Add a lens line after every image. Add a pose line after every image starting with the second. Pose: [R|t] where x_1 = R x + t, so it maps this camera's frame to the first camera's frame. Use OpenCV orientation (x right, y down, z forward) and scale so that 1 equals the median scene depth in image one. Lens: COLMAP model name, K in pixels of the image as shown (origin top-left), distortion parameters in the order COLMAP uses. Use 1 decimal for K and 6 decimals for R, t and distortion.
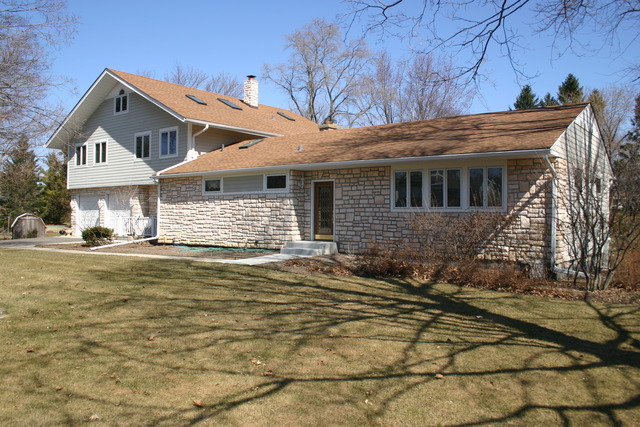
lens RADIAL K [[517.7, 0, 320.0], [0, 517.7, 213.5], [0, 0, 1]] dist [-0.158931, 0.131189]
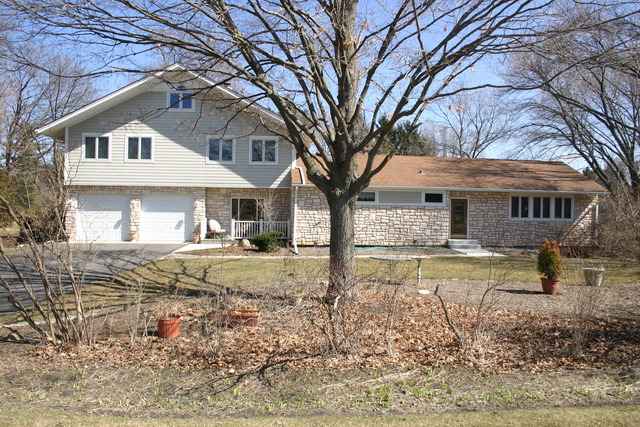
lens RADIAL K [[517.7, 0, 320.0], [0, 517.7, 213.5], [0, 0, 1]] dist [-0.158931, 0.131189]
pose [[0.741613, 0.013233, 0.670697, -1.153653], [-0.014355, 0.999890, -0.003856, -0.007995], [-0.670674, -0.006768, 0.741721, 0.158807]]
